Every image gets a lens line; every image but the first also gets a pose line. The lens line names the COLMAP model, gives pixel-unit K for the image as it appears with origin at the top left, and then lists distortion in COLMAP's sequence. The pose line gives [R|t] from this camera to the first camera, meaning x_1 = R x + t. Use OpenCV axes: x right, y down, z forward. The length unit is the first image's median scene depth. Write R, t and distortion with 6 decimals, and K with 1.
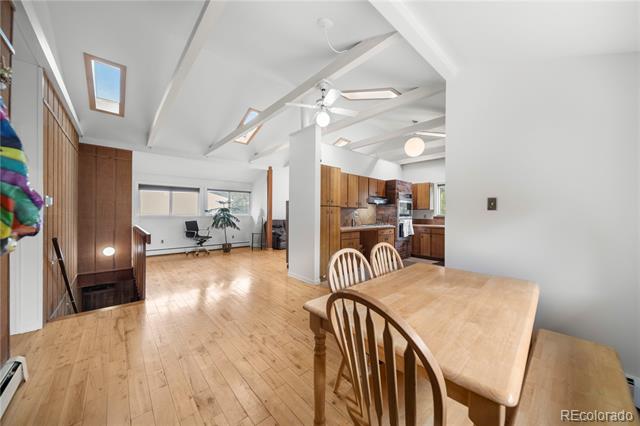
lens RADIAL K [[226.7, 0, 322.9], [0, 226.7, 214.1], [0, 0, 1]] dist [-0.001126, -0.000087]
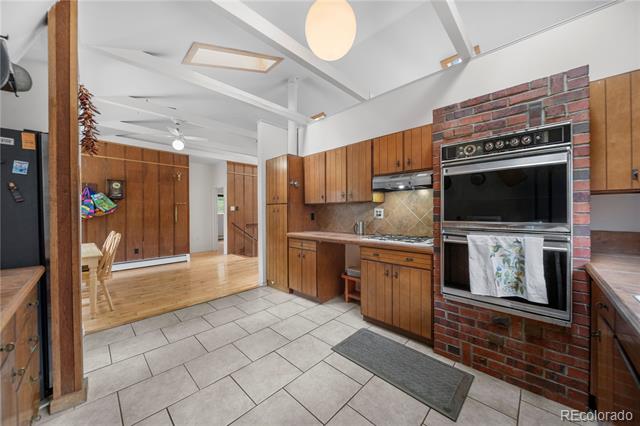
lens RADIAL K [[222.9, 0, 320.0], [0, 222.9, 213.0], [0, 0, 1]] dist [-0.000088, -0.001975]
pose [[0.064548, 0.002044, -0.997913, 0.743755], [-0.002111, 0.999996, 0.001911, -0.002394], [0.997912, 0.001983, 0.064552, 0.938122]]
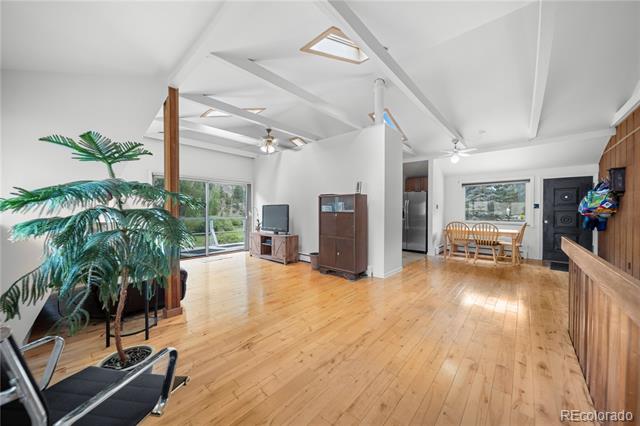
lens RADIAL K [[222.9, 0, 320.0], [0, 222.9, 213.0], [0, 0, 1]] dist [-0.000088, -0.001975]
pose [[-0.094404, -0.010292, 0.995481, -0.894144], [0.002496, 0.999941, 0.010574, -0.000588], [-0.995531, 0.003483, -0.094373, 1.184136]]
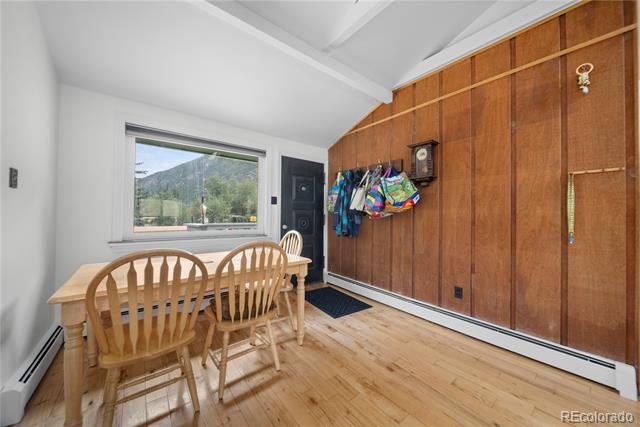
lens RADIAL K [[222.9, 0, 320.0], [0, 222.9, 213.5], [0, 0, 1]] dist [-0.000088, -0.001975]
pose [[-0.998804, -0.006850, 0.048420, -0.054342], [-0.006726, 0.999974, 0.002730, 0.014688], [-0.048437, 0.002401, -0.998823, 0.639040]]
